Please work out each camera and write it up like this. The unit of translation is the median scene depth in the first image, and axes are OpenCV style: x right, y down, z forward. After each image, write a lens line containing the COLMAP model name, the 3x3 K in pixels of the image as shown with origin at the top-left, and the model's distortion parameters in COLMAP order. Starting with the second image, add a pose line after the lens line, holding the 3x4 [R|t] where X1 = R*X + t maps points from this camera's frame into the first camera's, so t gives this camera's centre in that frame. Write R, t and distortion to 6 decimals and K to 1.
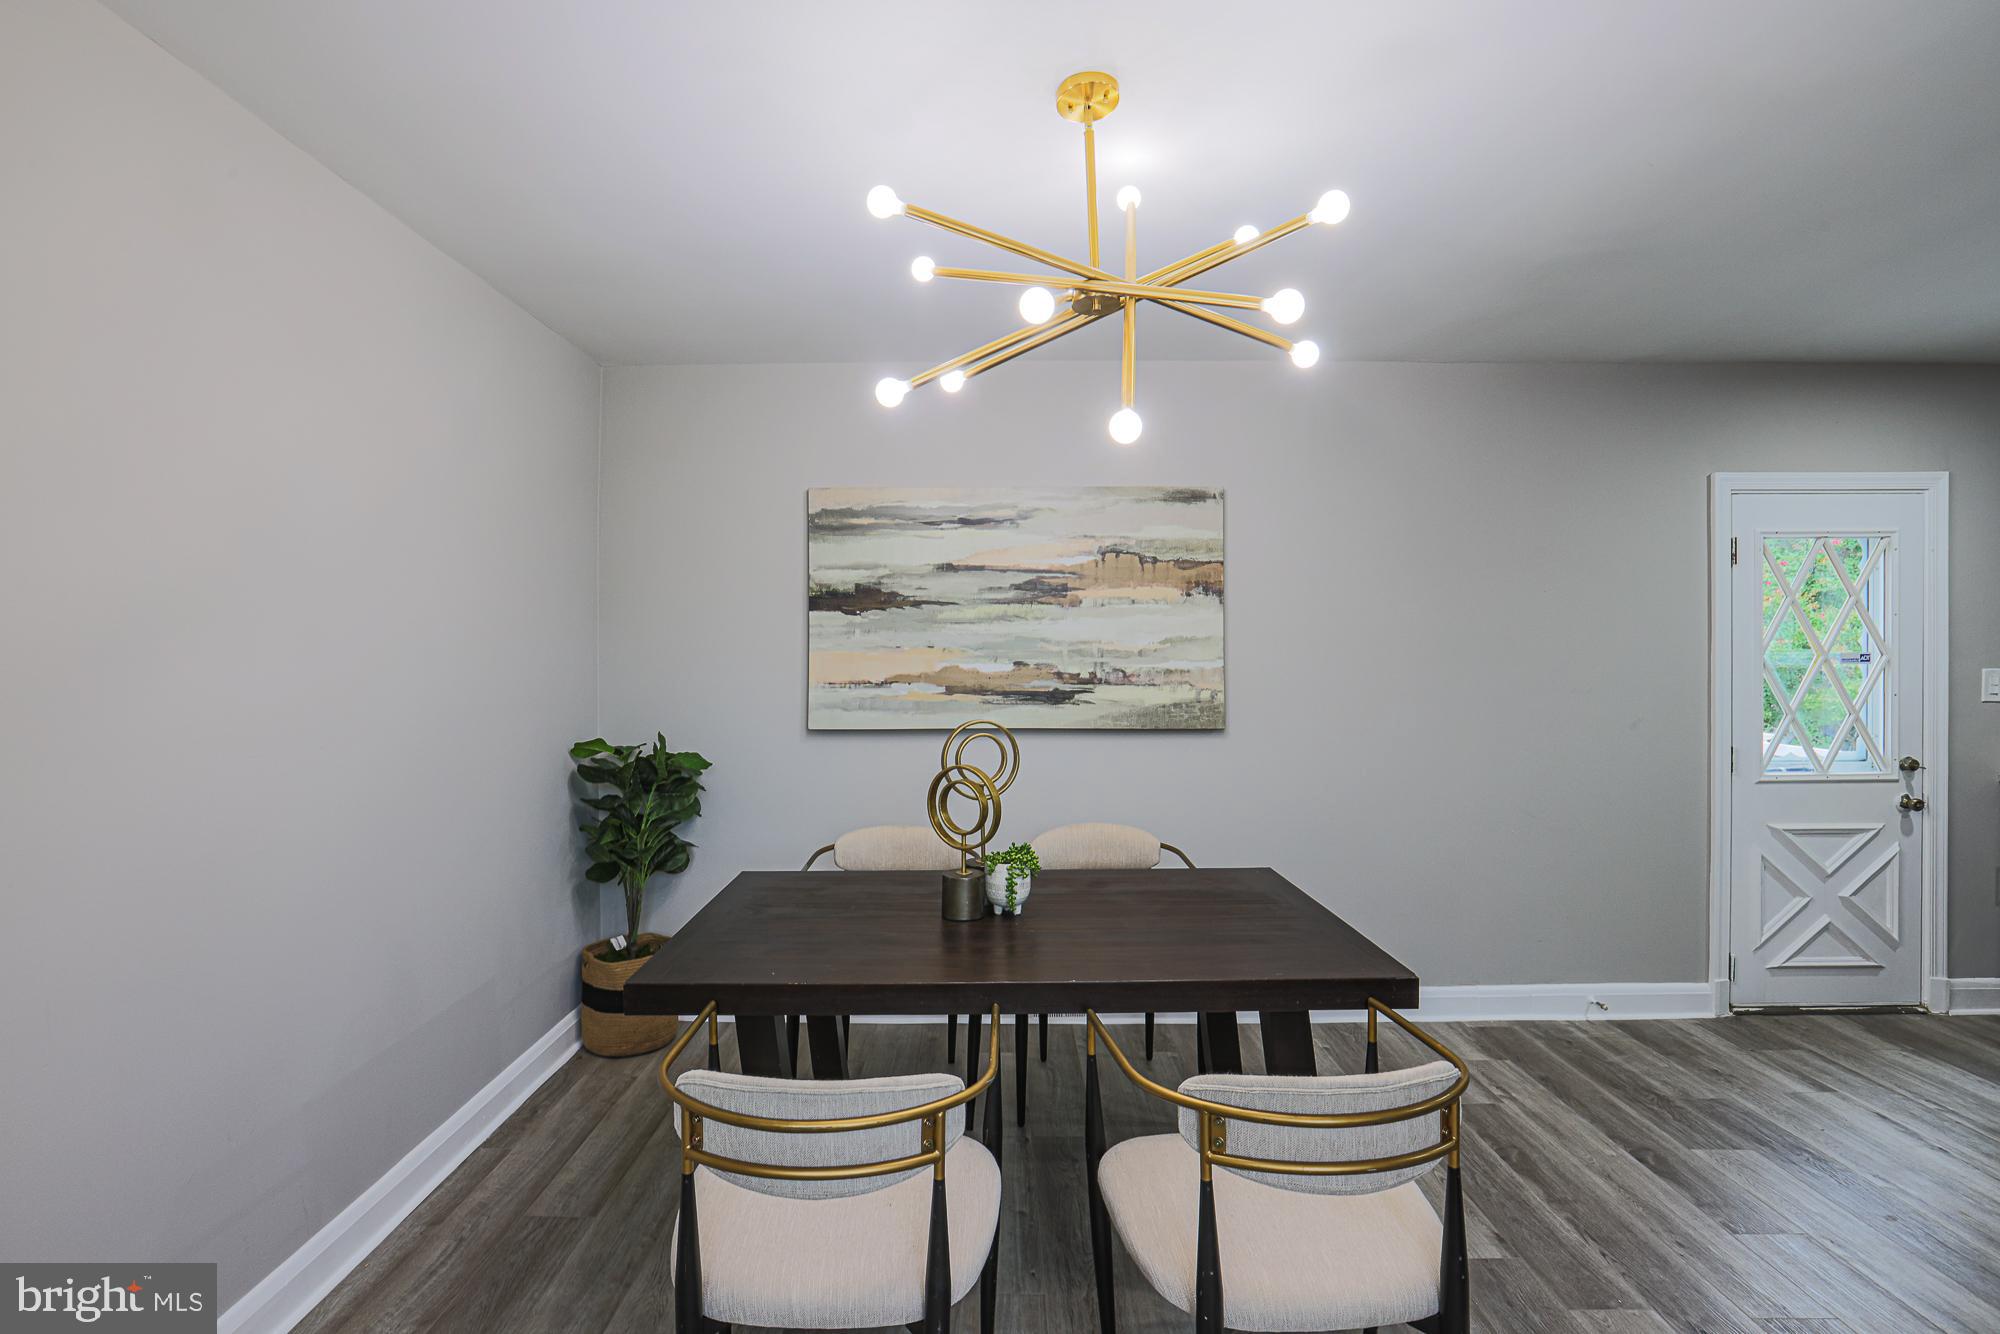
lens RADIAL K [[923.7, 0, 996.8], [0, 923.7, 661.6], [0, 0, 1]] dist [-0.055637, 0.023399]
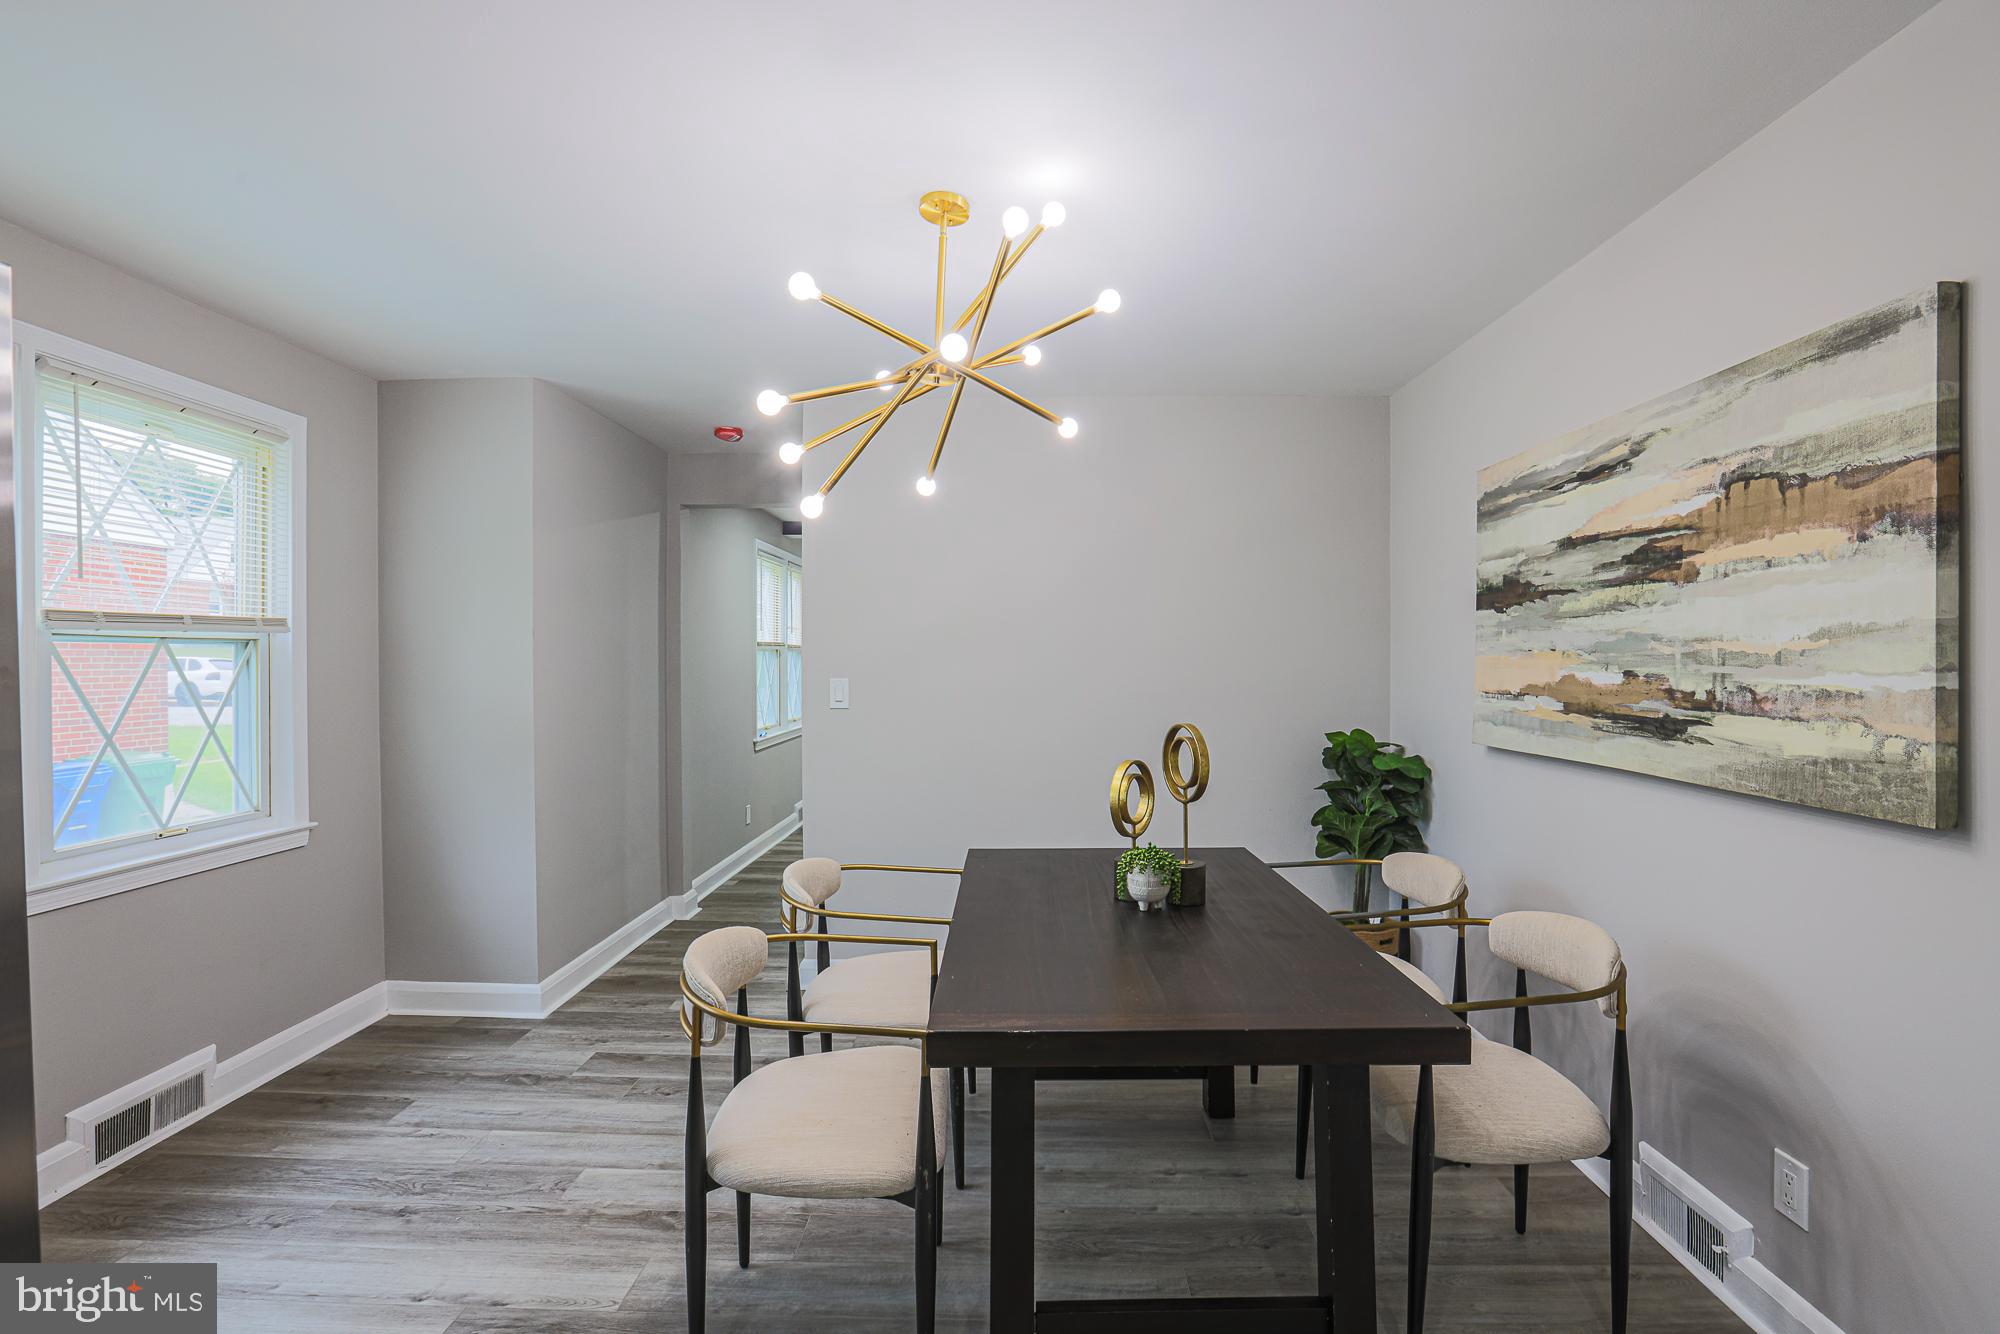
lens RADIAL K [[913.8, 0, 1000.0], [0, 913.8, 667.0], [0, 0, 1]] dist [-0.050306, 0.016979]
pose [[-0.017124, 0.011799, -0.999784, 0.680042], [-0.000444, 0.999930, 0.011808, -0.010146], [0.999853, 0.000646, -0.017117, 0.555250]]
